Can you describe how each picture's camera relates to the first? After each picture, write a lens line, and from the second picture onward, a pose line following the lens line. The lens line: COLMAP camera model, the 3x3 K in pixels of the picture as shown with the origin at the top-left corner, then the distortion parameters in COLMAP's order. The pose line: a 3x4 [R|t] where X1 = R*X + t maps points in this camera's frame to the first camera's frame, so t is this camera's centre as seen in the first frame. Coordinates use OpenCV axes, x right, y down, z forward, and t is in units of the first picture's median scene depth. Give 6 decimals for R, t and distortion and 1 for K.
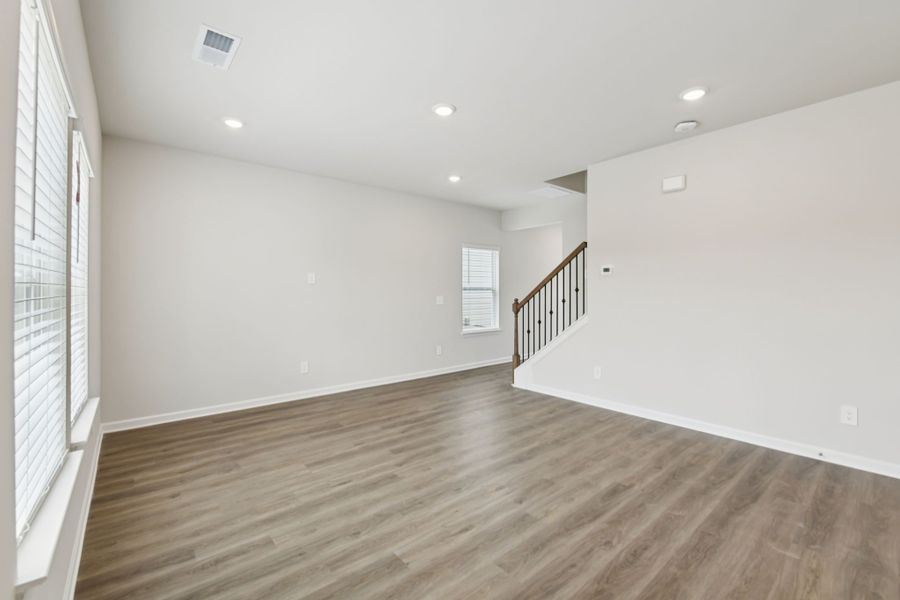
lens RADIAL K [[379.6, 0, 448.3], [0, 379.6, 293.9], [0, 0, 1]] dist [0.000210, 0.000016]
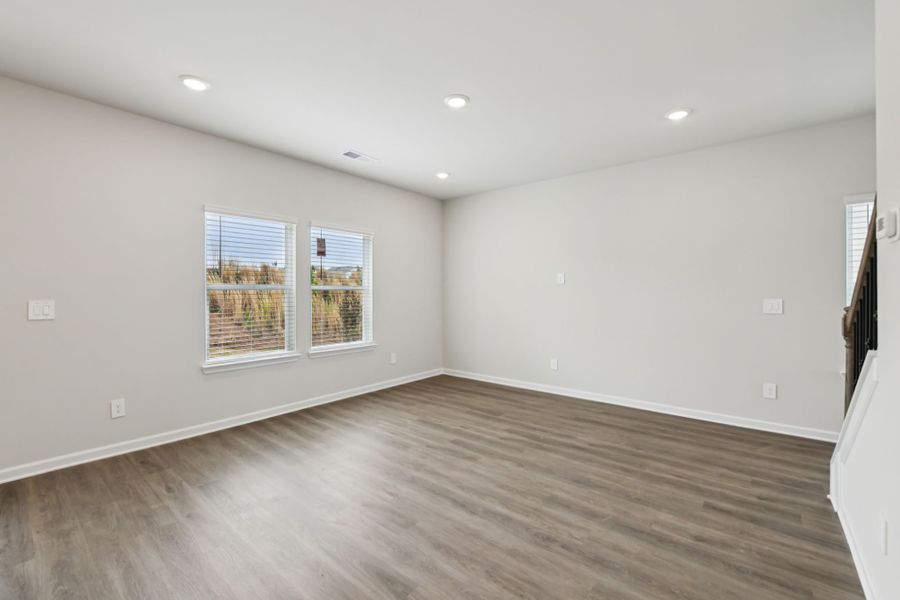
lens RADIAL K [[379.6, 0, 448.3], [0, 379.6, 293.9], [0, 0, 1]] dist [0.000210, 0.000016]
pose [[0.186950, 0.002722, -0.982366, 0.819097], [-0.002958, 0.999993, 0.002208, -0.003328], [0.982365, 0.002493, 0.186957, 0.701982]]
